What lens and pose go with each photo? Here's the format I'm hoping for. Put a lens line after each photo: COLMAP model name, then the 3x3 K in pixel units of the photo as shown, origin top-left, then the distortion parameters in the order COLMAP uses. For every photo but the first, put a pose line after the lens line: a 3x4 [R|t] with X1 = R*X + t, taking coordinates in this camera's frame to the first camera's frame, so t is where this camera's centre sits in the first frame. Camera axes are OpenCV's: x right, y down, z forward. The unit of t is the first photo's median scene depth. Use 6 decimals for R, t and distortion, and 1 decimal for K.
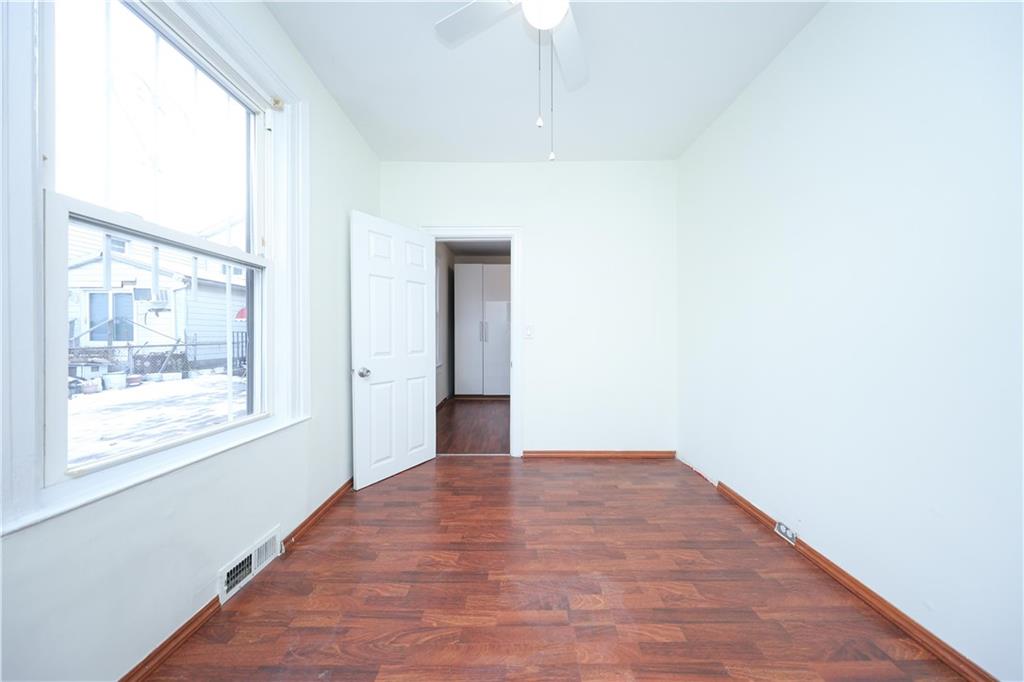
lens RADIAL K [[294.2, 0, 511.9], [0, 294.2, 340.0], [0, 0, 1]] dist [-0.000419, 0.000057]
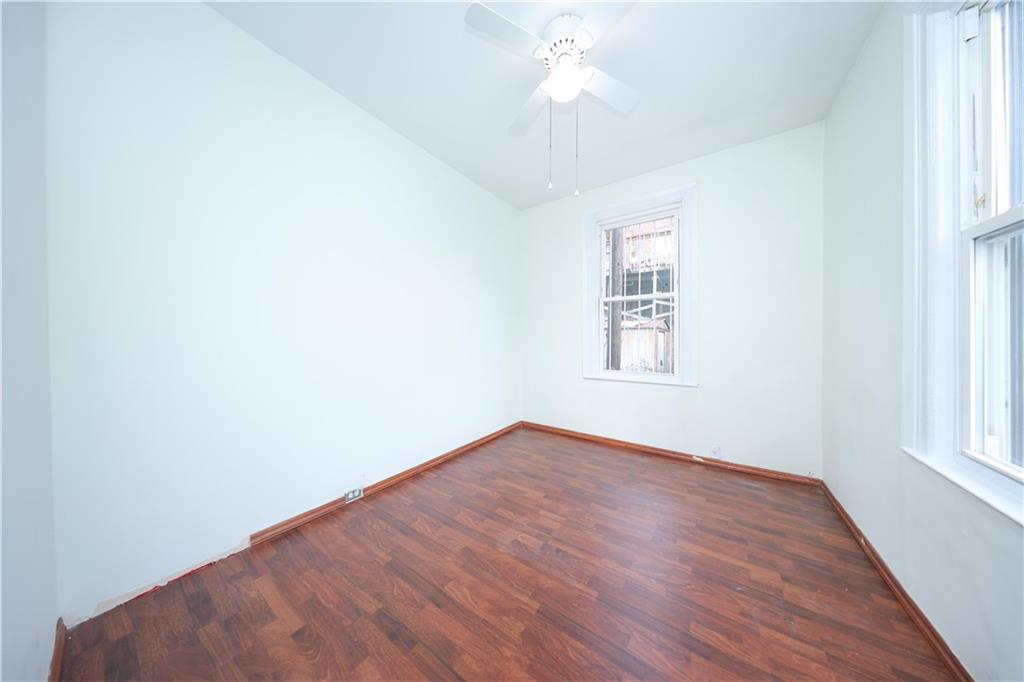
lens RADIAL K [[294.2, 0, 511.9], [0, 294.2, 340.0], [0, 0, 1]] dist [-0.000419, 0.000057]
pose [[-0.825935, -0.007889, 0.563711, -0.366806], [0.001362, 0.999871, 0.015988, -0.030100], [-0.563764, 0.013973, -0.825818, 1.859135]]
